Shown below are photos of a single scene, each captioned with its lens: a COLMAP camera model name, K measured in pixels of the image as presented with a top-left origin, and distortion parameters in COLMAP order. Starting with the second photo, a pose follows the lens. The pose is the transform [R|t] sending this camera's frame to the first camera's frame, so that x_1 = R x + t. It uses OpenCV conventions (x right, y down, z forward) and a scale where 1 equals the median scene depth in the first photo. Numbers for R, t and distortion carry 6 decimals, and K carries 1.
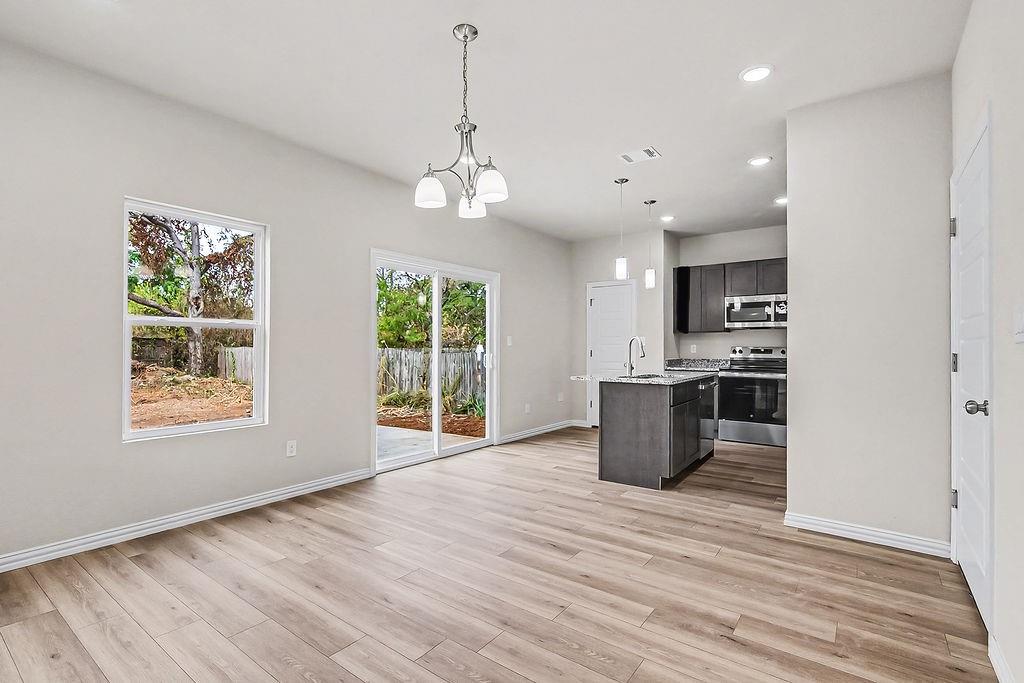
lens RADIAL K [[479.3, 0, 508.4], [0, 479.3, 343.4], [0, 0, 1]] dist [-0.002394, -0.000343]
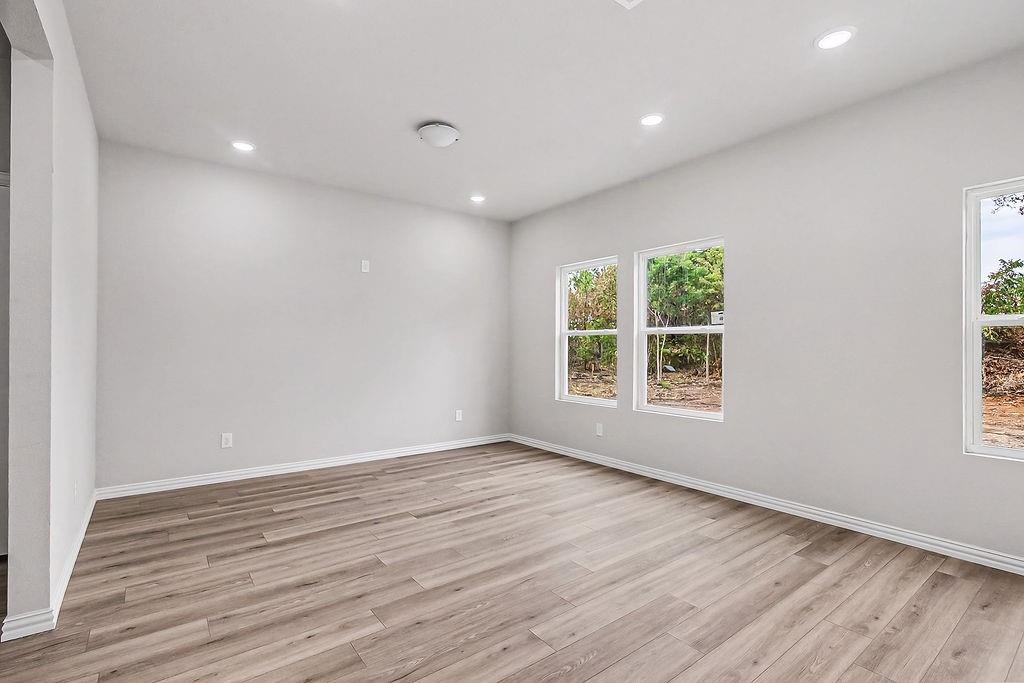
lens RADIAL K [[479.3, 0, 508.4], [0, 479.3, 343.4], [0, 0, 1]] dist [-0.002394, -0.000343]
pose [[-0.274951, -0.007385, -0.961430, 0.345473], [0.004273, 0.999951, -0.008903, -0.001475], [0.961449, -0.006556, -0.274907, 0.424594]]
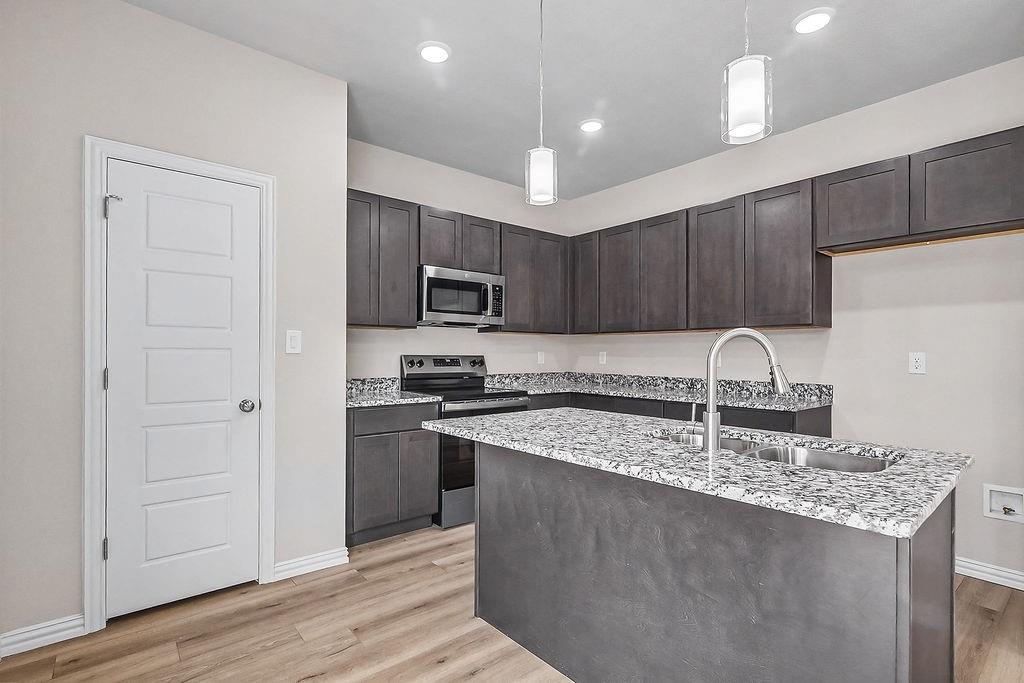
lens RADIAL K [[484.8, 0, 510.6], [0, 484.8, 357.0], [0, 0, 1]] dist [0.001092, -0.000031]
pose [[0.223940, -0.007045, 0.974577, -0.147834], [-0.014151, 0.999845, 0.010479, 0.003563], [-0.974500, -0.016138, 0.223806, 1.772864]]
